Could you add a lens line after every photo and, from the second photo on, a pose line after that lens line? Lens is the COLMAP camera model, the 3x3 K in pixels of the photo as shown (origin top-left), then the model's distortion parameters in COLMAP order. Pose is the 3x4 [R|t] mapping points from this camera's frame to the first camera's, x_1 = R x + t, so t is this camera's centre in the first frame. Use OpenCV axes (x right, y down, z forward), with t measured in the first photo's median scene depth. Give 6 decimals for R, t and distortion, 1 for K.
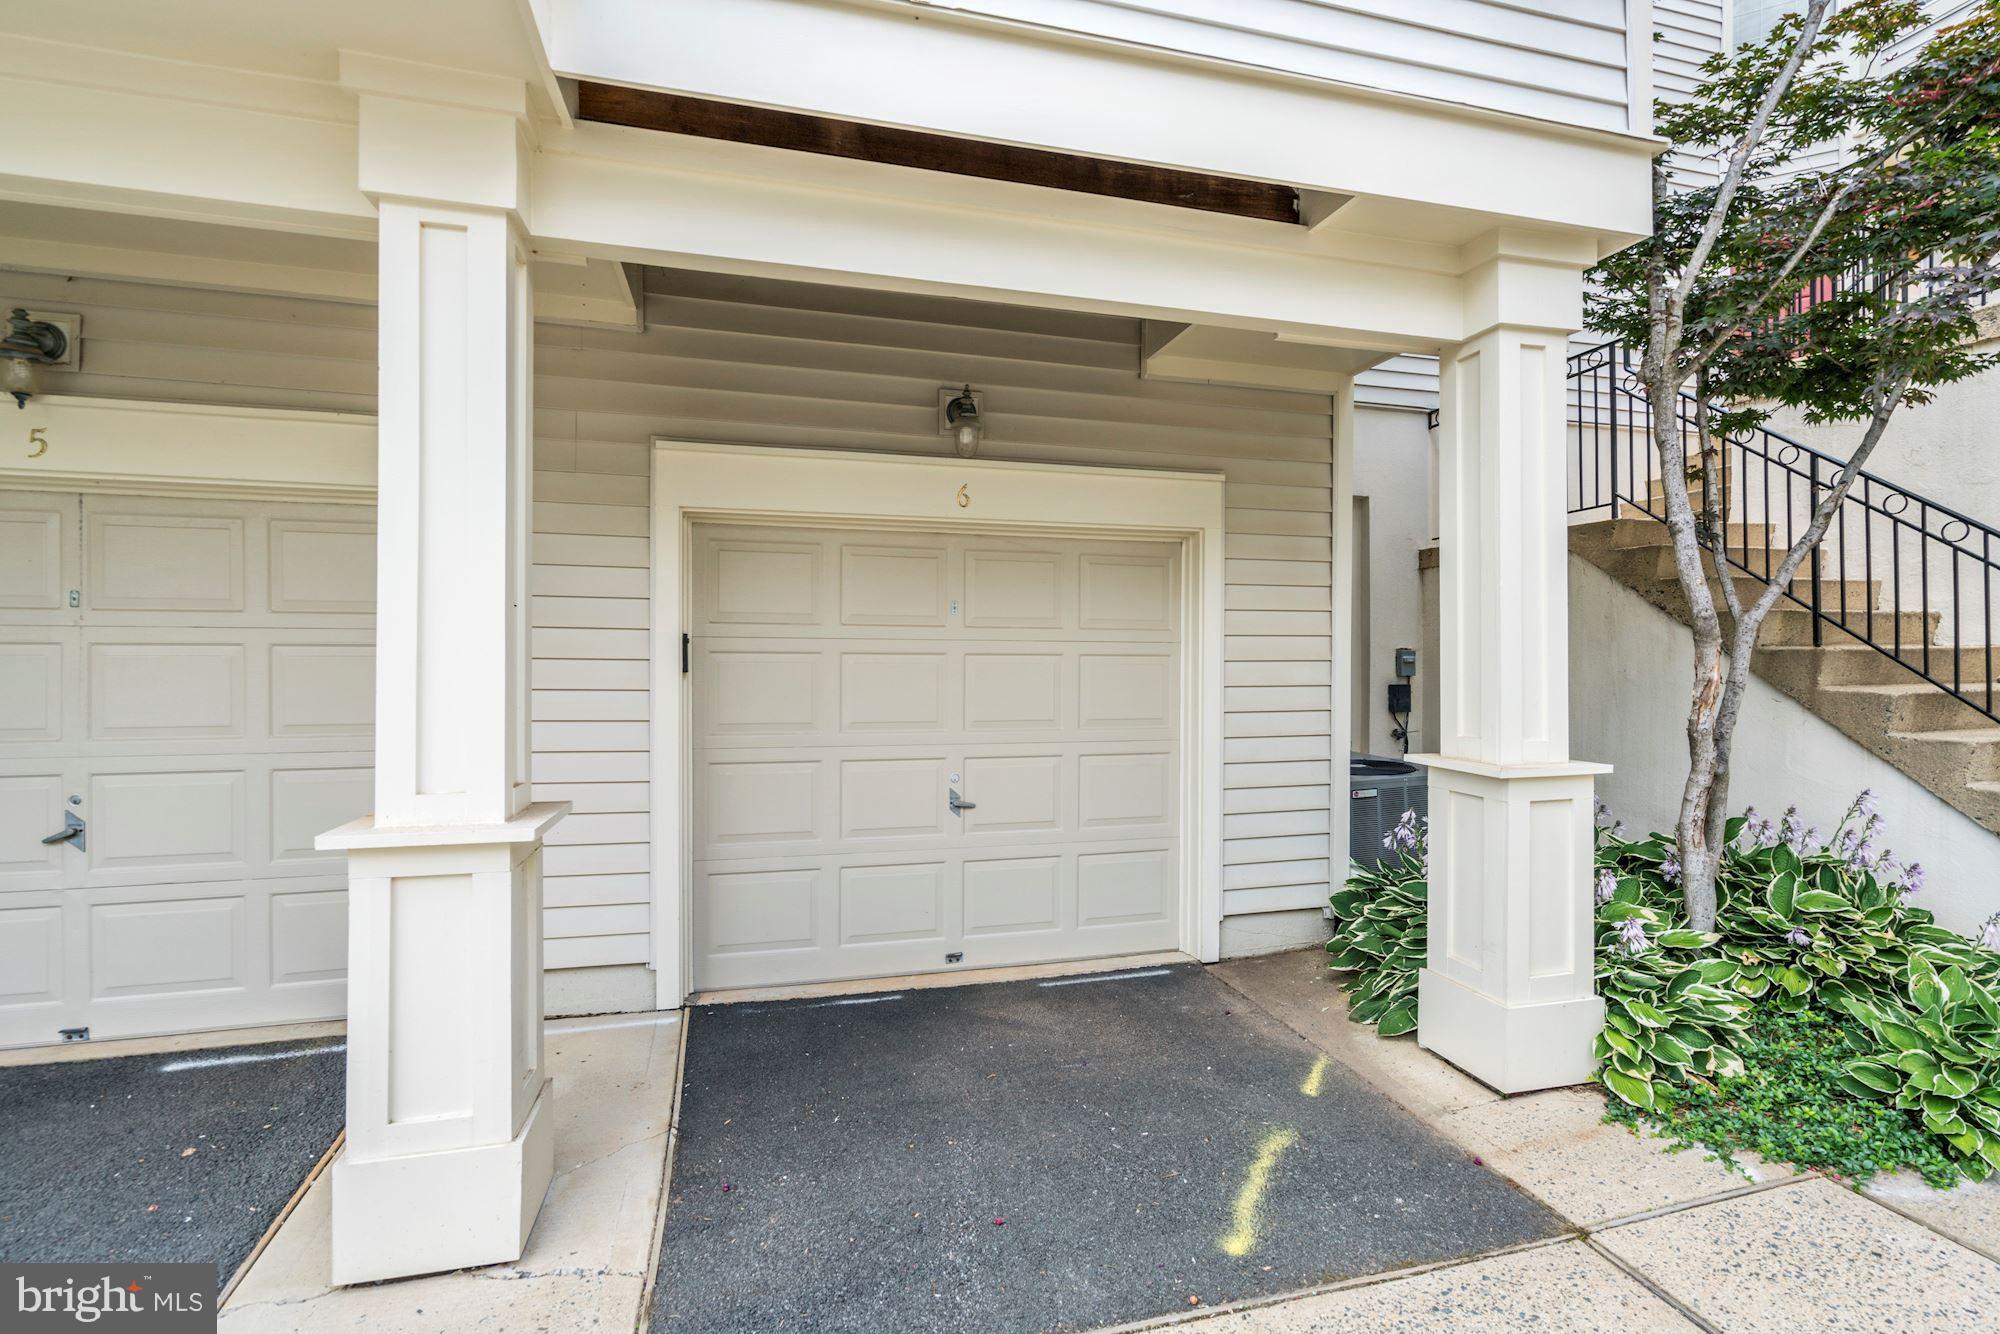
lens RADIAL K [[904.5, 0, 995.5], [0, 904.5, 659.5], [0, 0, 1]] dist [0.000167, -0.000113]
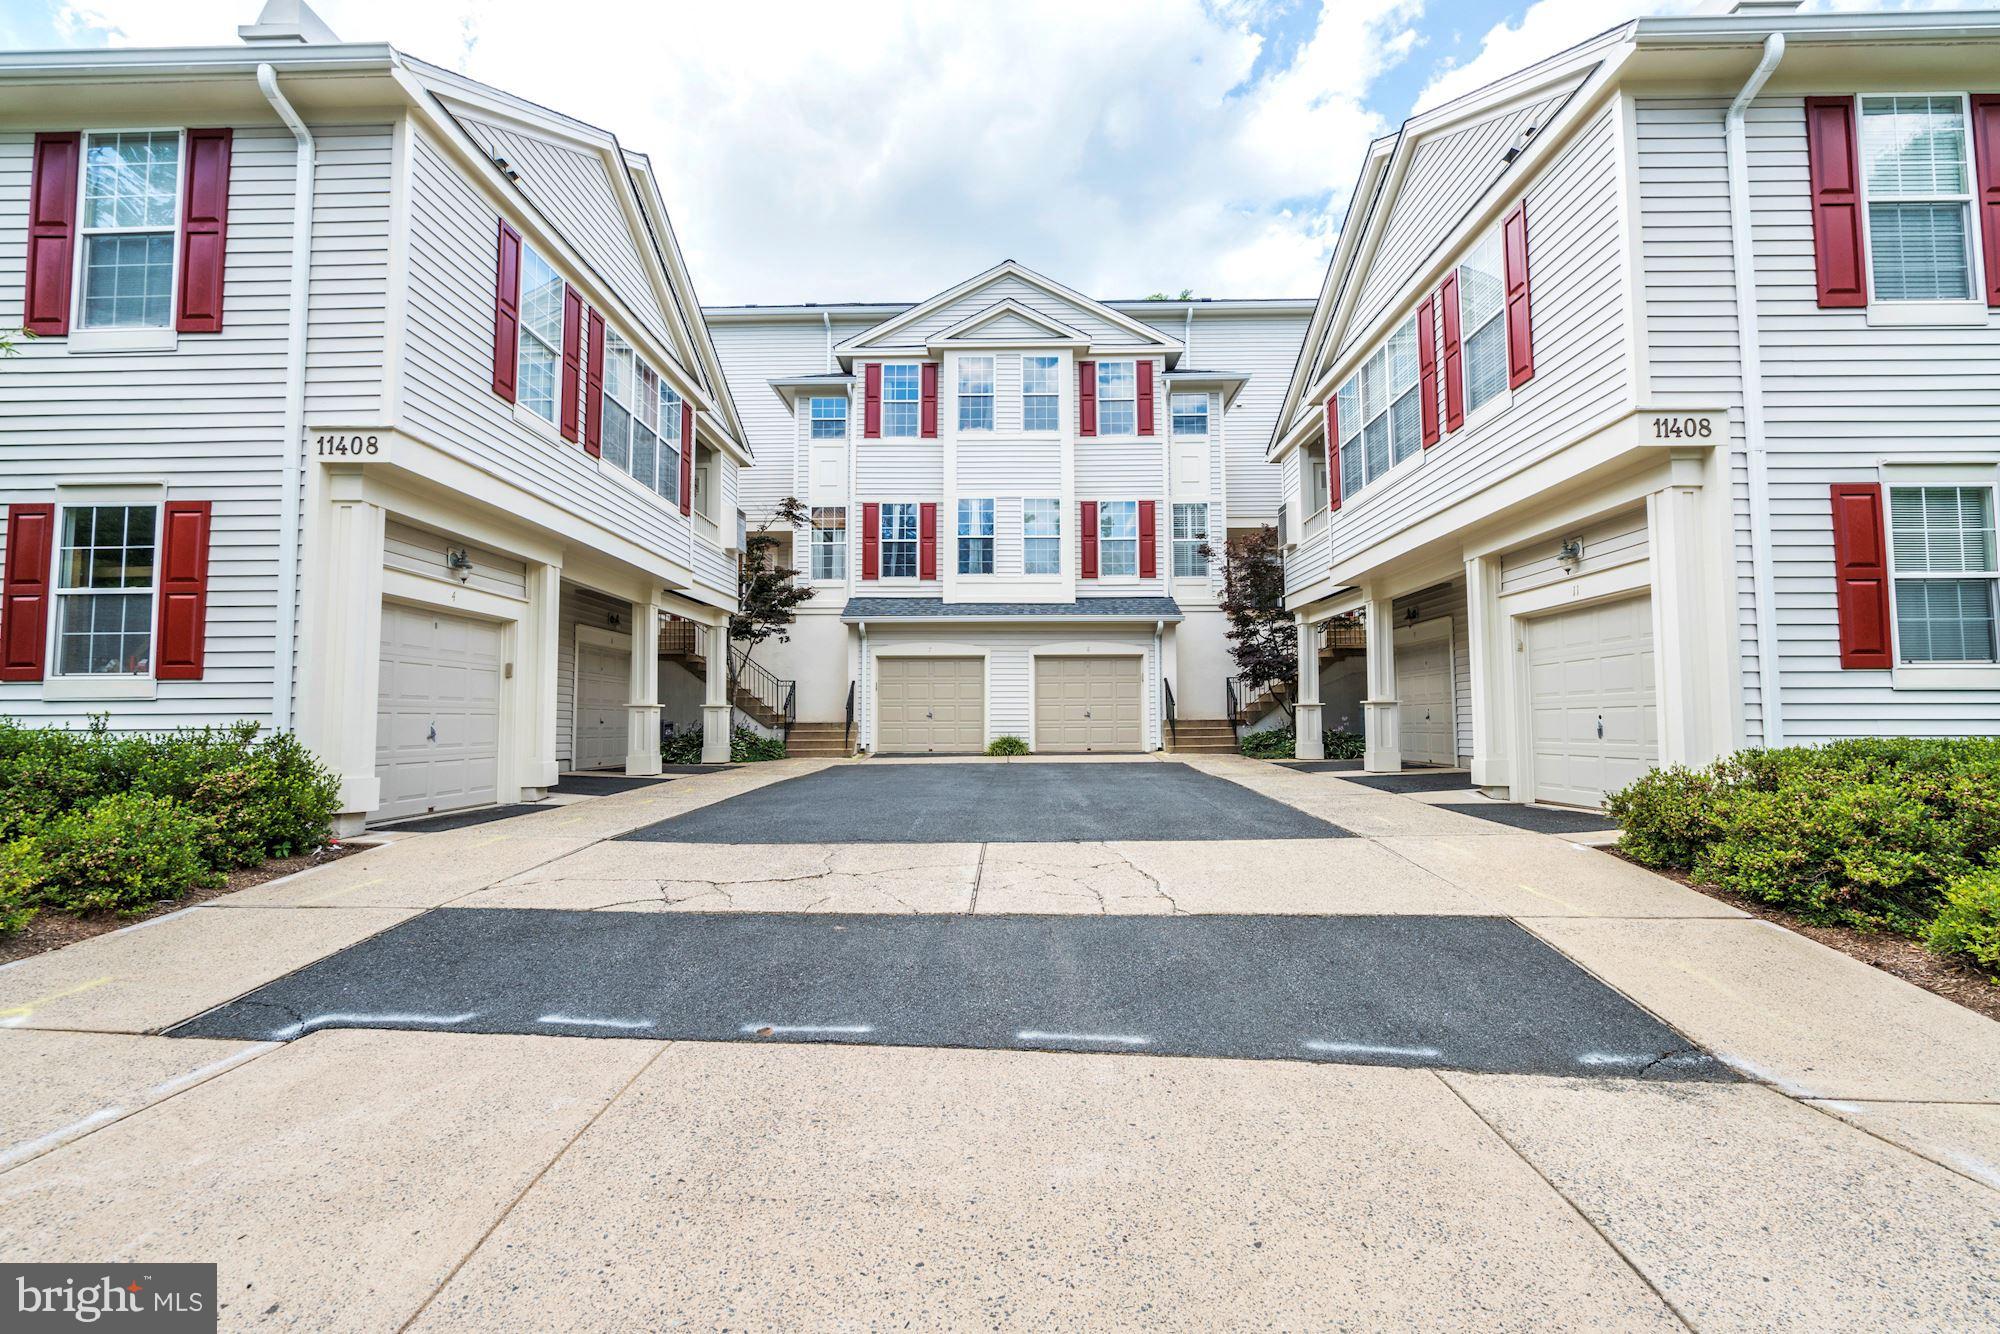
lens RADIAL K [[904.5, 0, 1001.7], [0, 904.5, 667.4], [0, 0, 1]] dist [0.000167, -0.000113]
pose [[0.305653, 0.060306, 0.950231, -3.260357], [0.005972, 0.997851, -0.065249, 0.202970], [-0.952124, 0.025619, 0.304636, -1.838573]]
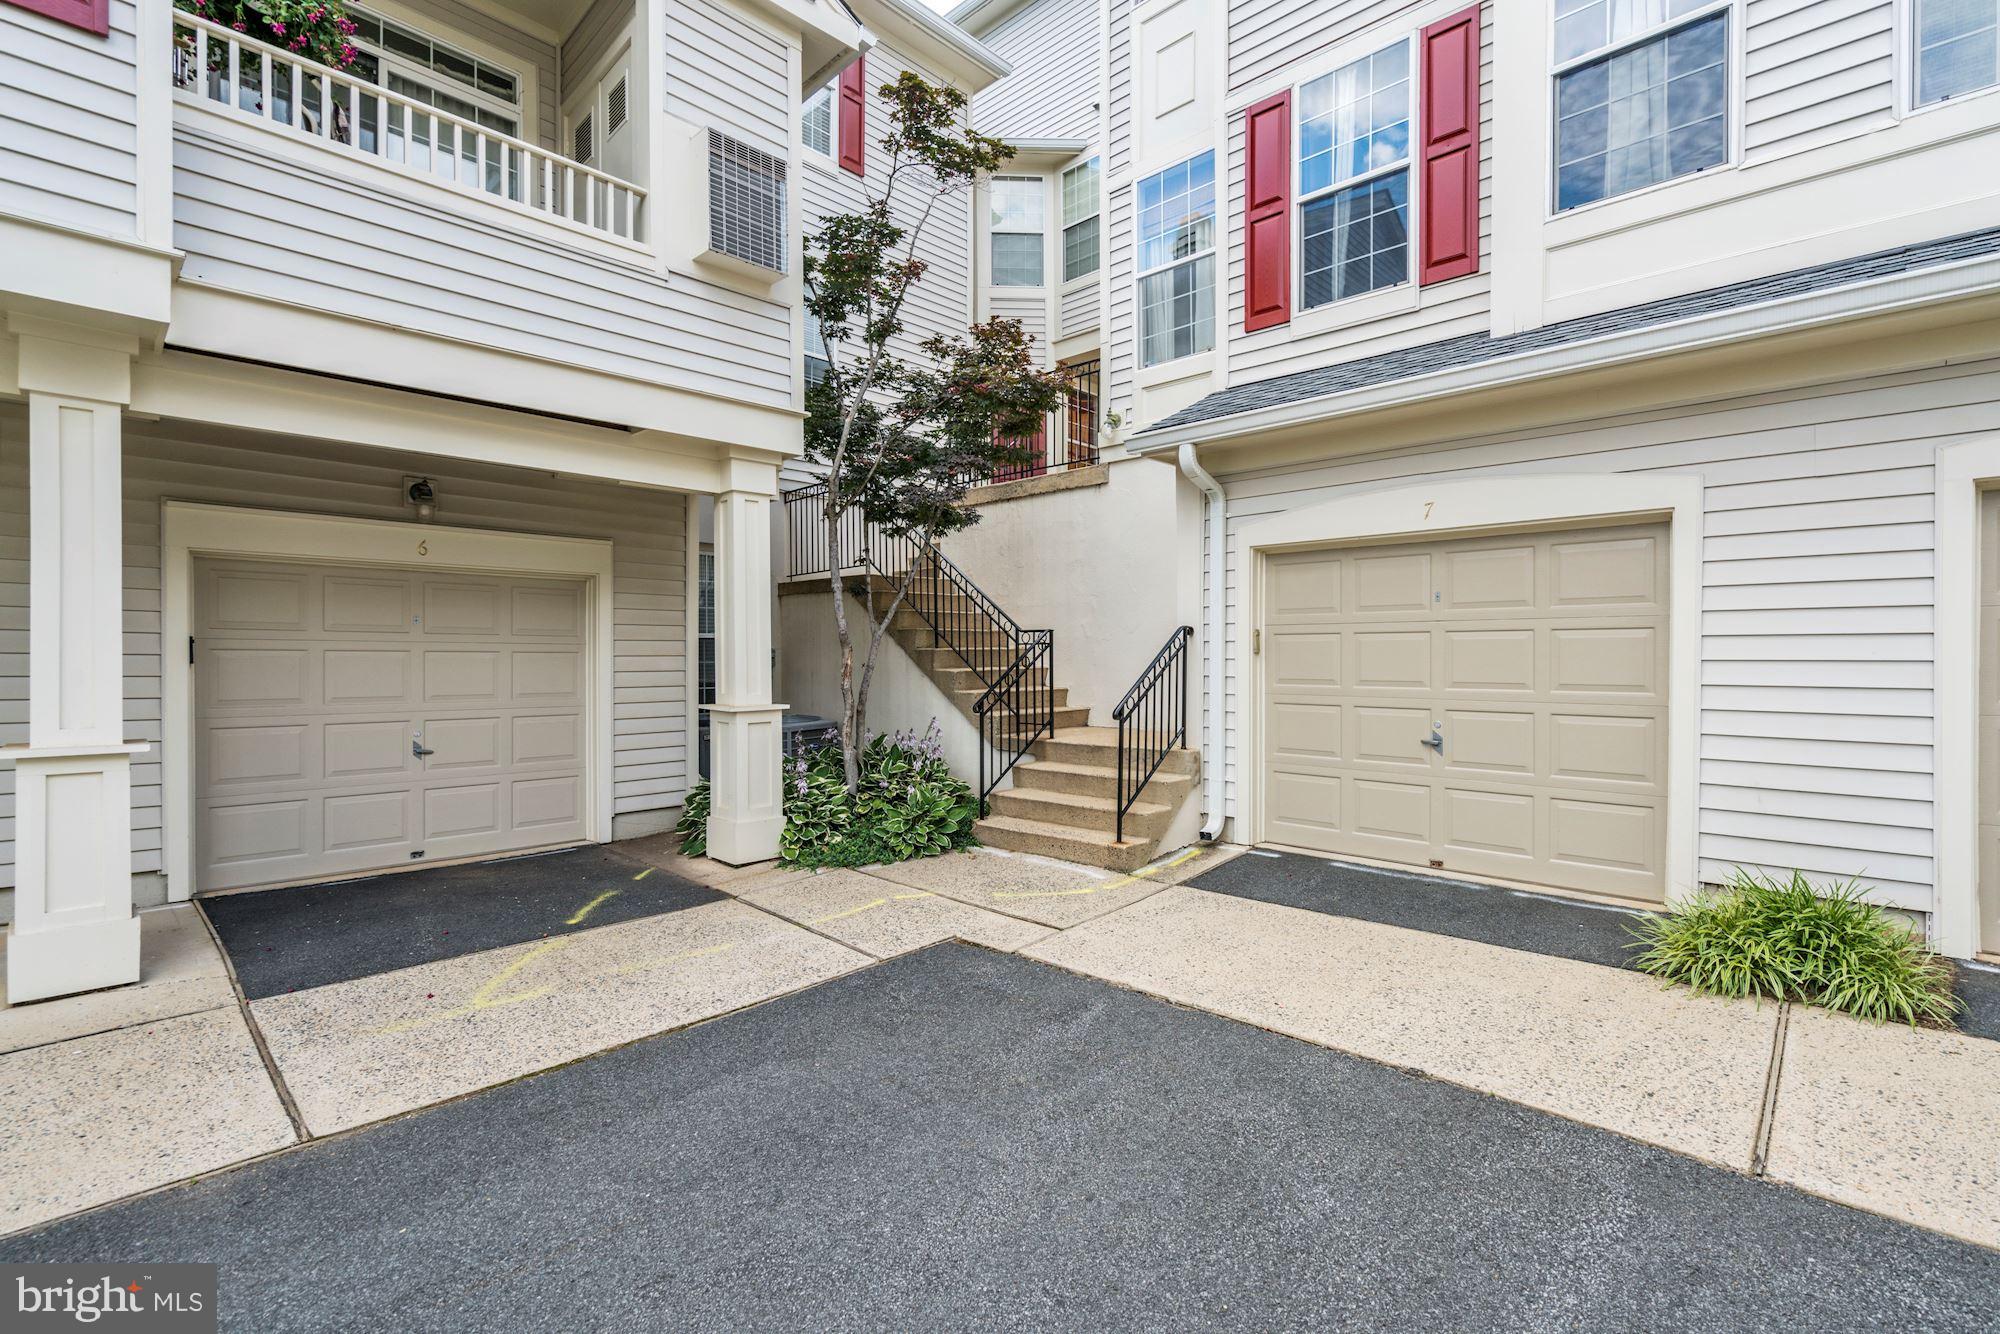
lens RADIAL K [[904.5, 0, 993.2], [0, 904.5, 665.2], [0, 0, 1]] dist [0.000167, -0.000113]
pose [[0.864383, -0.005455, 0.502804, 0.028667], [0.001798, 0.999968, 0.007758, 0.007641], [-0.502831, -0.005802, 0.864365, -0.824578]]
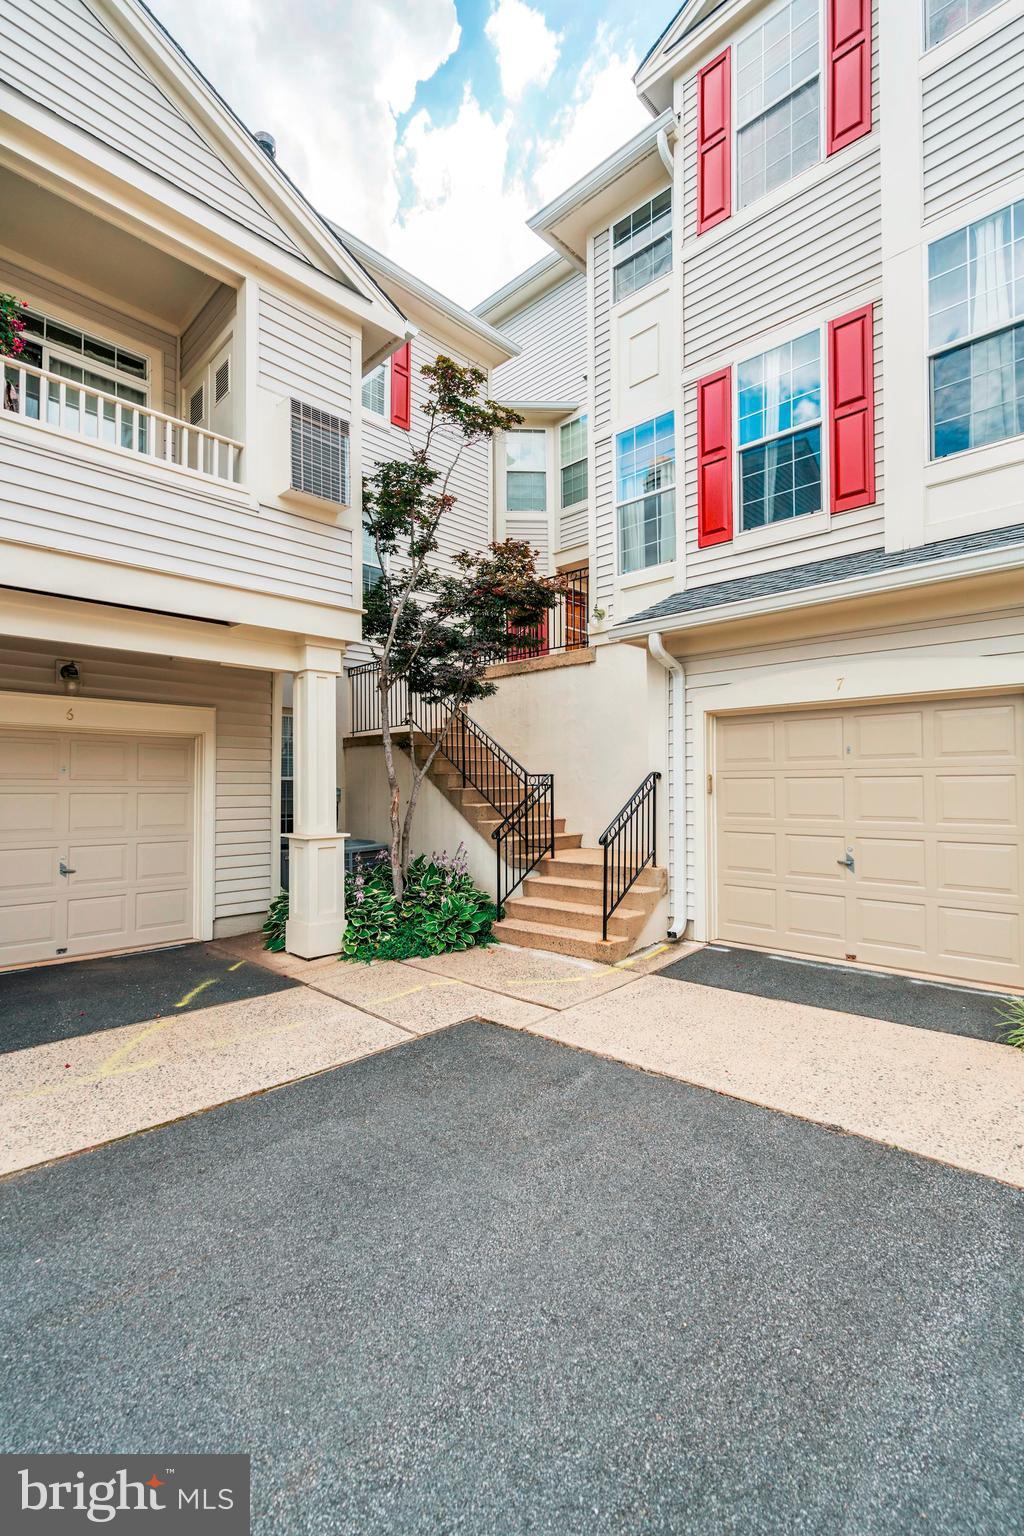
lens RADIAL K [[694.7, 0, 509.0], [0, 694.7, 774.2], [0, 0, 1]] dist [0.000167, -0.000113]
pose [[0.865508, 0.007725, 0.500836, 0.037282], [0.004486, 0.999721, -0.023171, -0.008955], [-0.500875, 0.022301, 0.865232, -0.826125]]
